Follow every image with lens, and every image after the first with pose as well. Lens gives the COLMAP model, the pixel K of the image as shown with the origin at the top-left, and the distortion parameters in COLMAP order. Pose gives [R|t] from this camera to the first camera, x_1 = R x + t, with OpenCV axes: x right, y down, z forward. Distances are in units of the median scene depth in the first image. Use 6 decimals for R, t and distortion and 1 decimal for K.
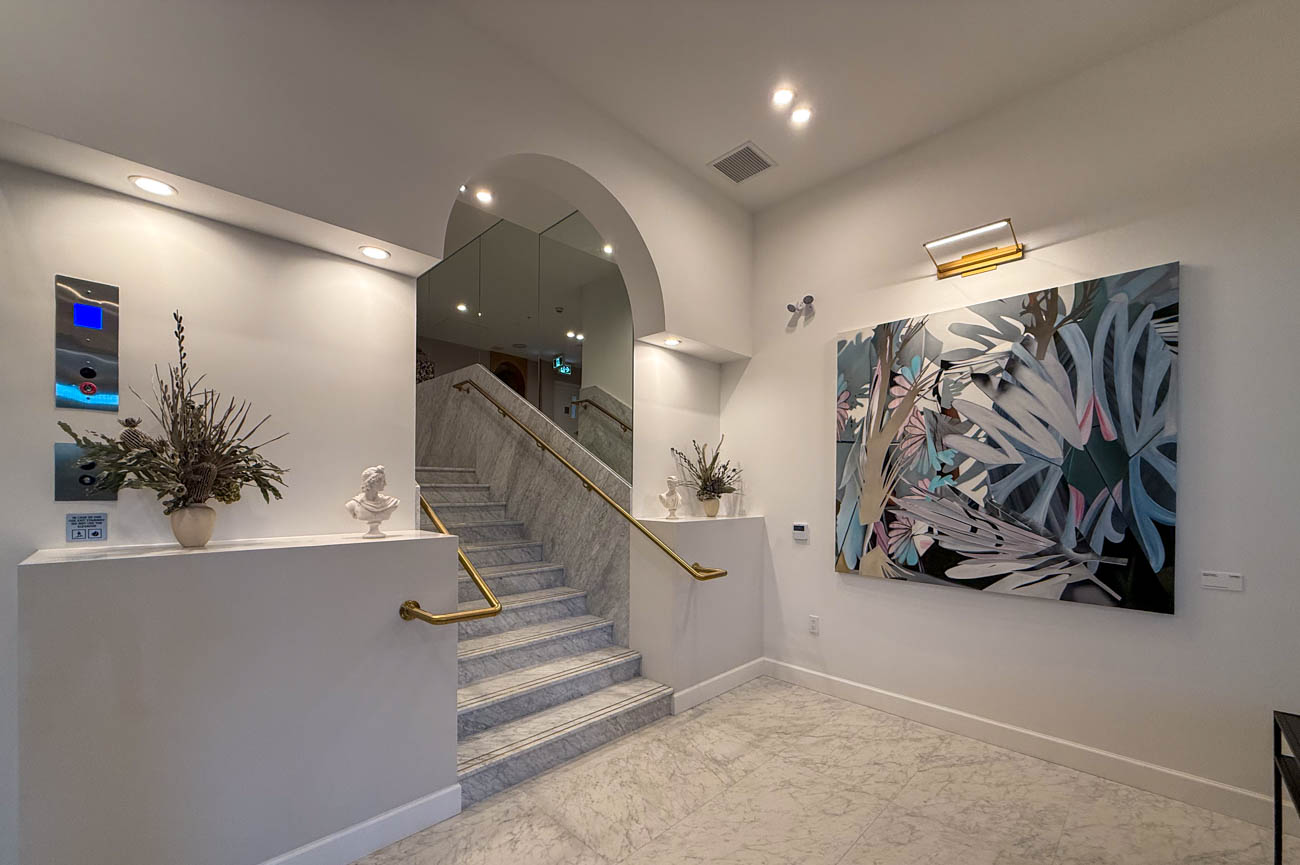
lens RADIAL K [[528.0, 0, 653.0], [0, 528.0, 431.9], [0, 0, 1]] dist [-0.001721, -0.000008]
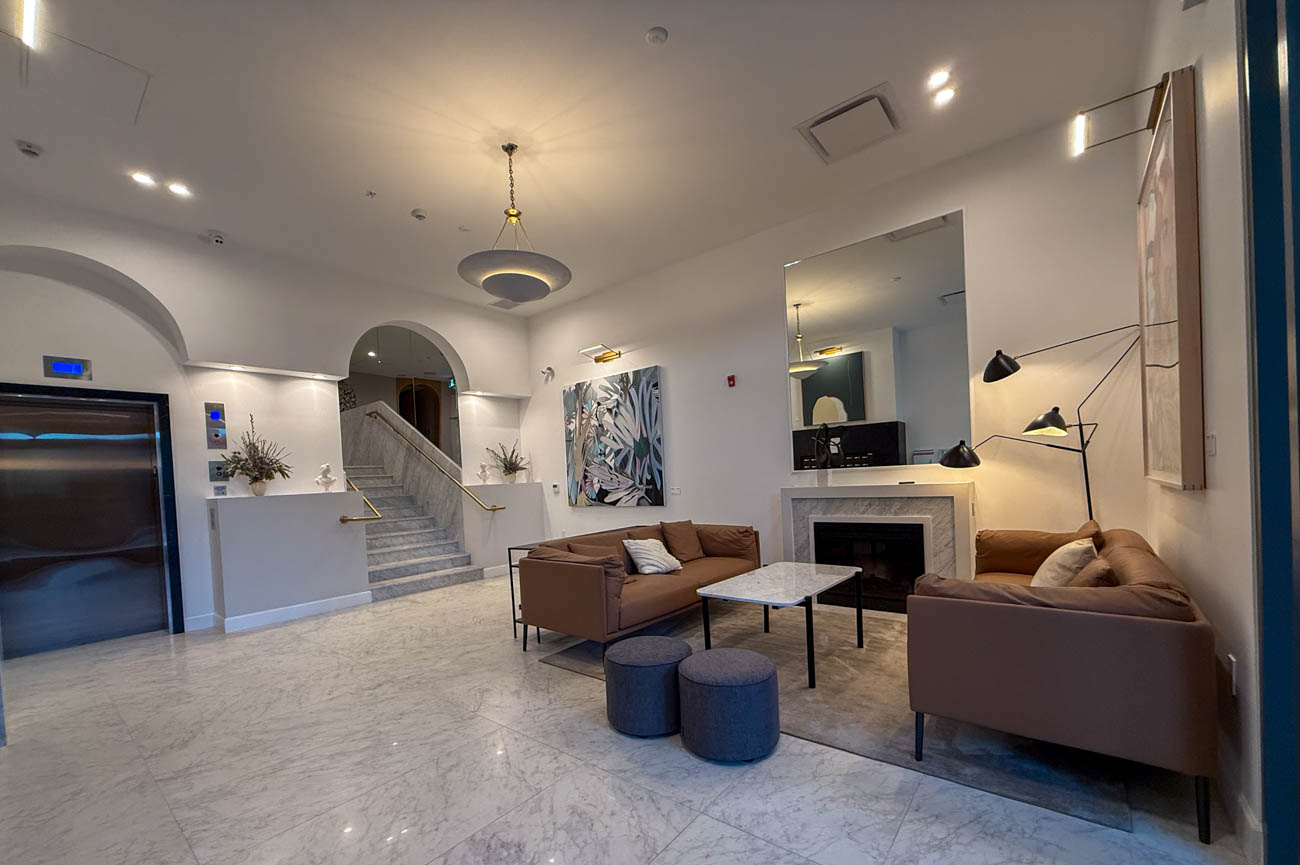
lens RADIAL K [[528.0, 0, 648.8], [0, 528.0, 440.2], [0, 0, 1]] dist [-0.001721, -0.000008]
pose [[0.993940, -0.050518, 0.097628, 0.559861], [0.047243, 0.998250, 0.035577, -0.047835], [-0.099254, -0.030749, 0.994587, -1.208746]]
